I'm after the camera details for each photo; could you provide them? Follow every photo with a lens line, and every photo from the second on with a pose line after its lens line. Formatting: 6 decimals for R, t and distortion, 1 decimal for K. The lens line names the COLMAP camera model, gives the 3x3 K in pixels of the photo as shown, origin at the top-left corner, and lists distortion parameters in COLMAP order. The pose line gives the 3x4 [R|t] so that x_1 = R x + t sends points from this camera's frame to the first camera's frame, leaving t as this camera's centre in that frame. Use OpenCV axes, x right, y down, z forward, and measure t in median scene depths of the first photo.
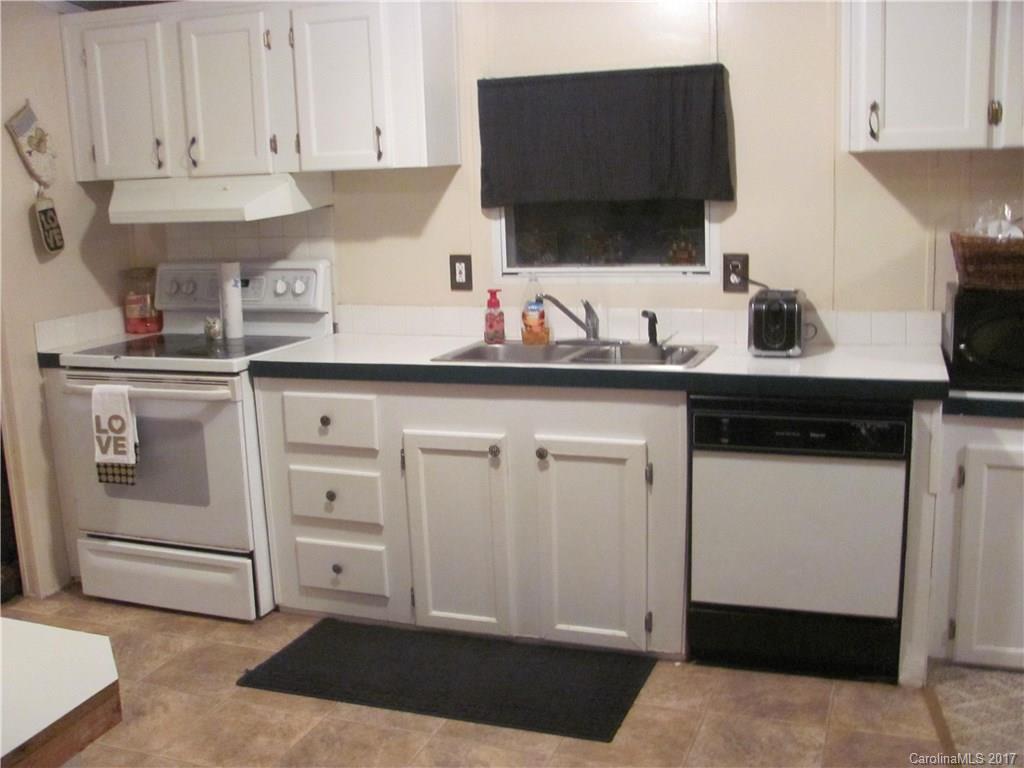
lens RADIAL K [[1082.3, 0, 512.0], [0, 1082.3, 384.0], [0, 0, 1]] dist [-0.220543, 0.295844]
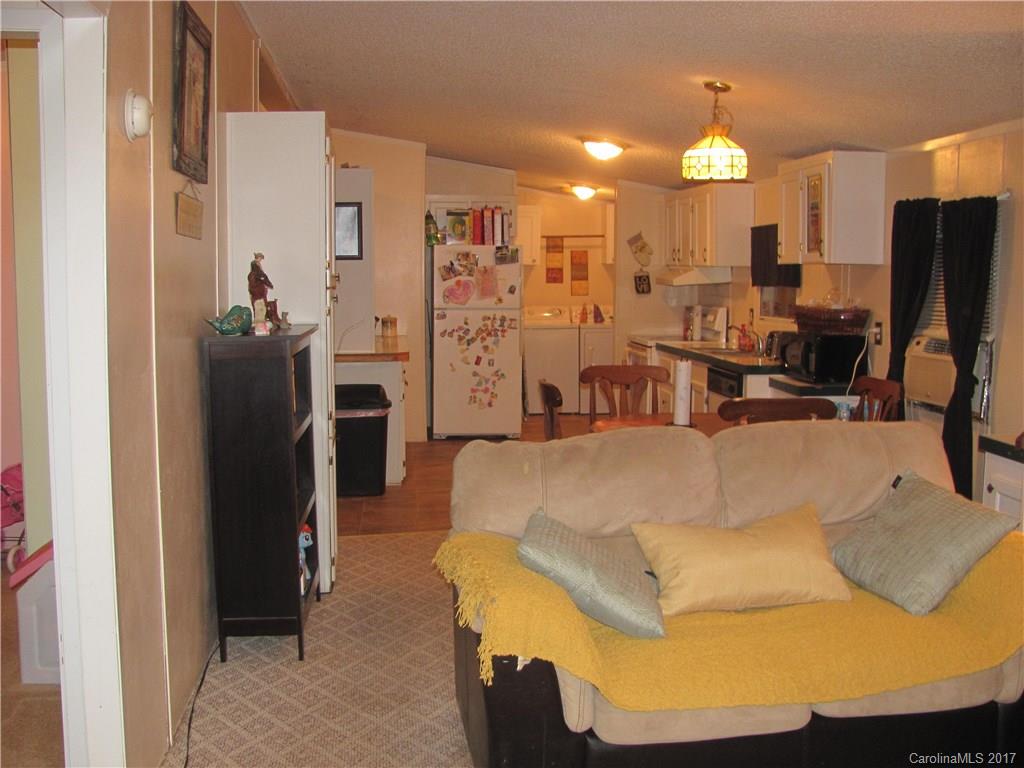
lens RADIAL K [[1082.3, 0, 512.0], [0, 1082.3, 384.0], [0, 0, 1]] dist [-0.220543, 0.295844]
pose [[0.452449, 0.130347, -0.882213, 1.705310], [-0.192490, 0.980215, 0.046107, 0.019620], [0.870769, 0.148956, 0.468587, -0.392209]]
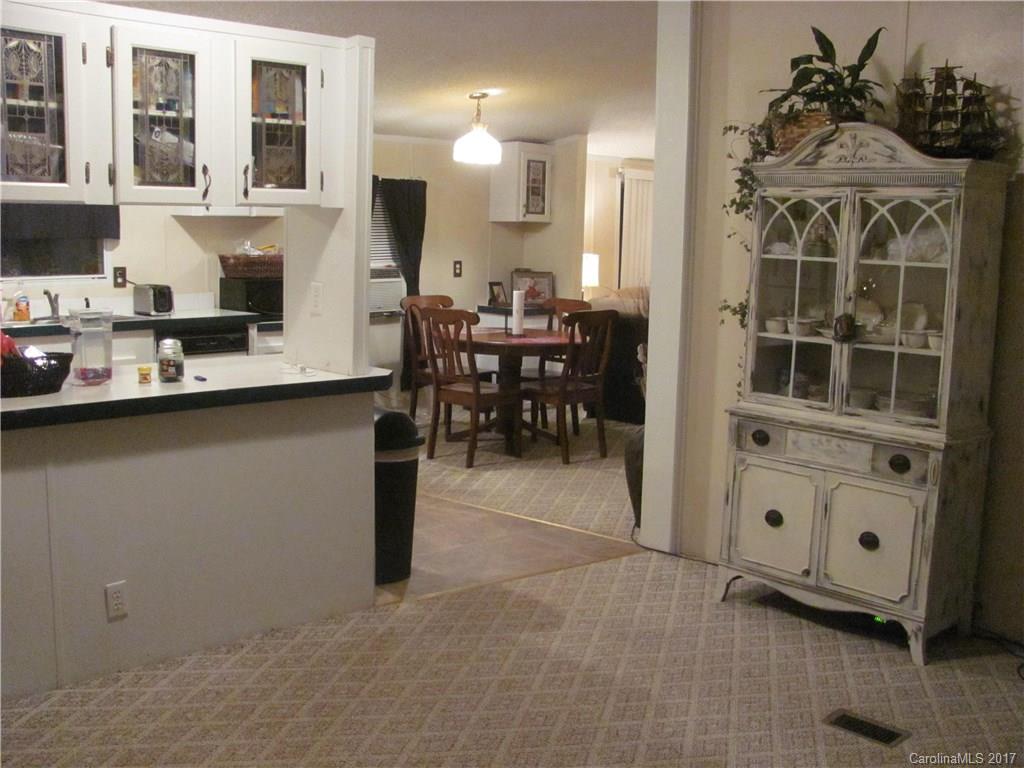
lens RADIAL K [[1082.3, 0, 512.0], [0, 1082.3, 384.0], [0, 0, 1]] dist [-0.220543, 0.295844]
pose [[0.442529, -0.089104, 0.892316, -1.140737], [0.140705, 0.989626, 0.029040, 0.124817], [-0.885647, 0.112702, 0.450475, -0.427600]]
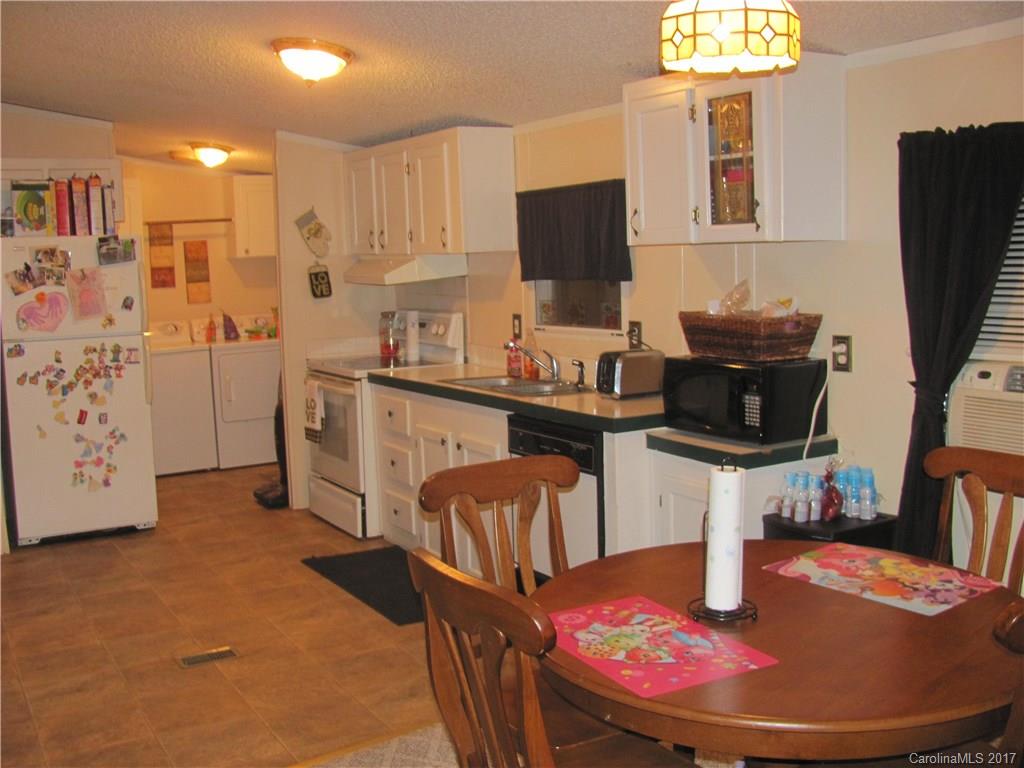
lens RADIAL K [[1082.3, 0, 512.0], [0, 1082.3, 384.0], [0, 0, 1]] dist [-0.220543, 0.295844]
pose [[0.780277, 0.088349, -0.619163, 0.890615], [-0.121291, 0.992554, -0.011224, -0.012061], [0.613561, 0.083856, 0.785183, -0.124491]]
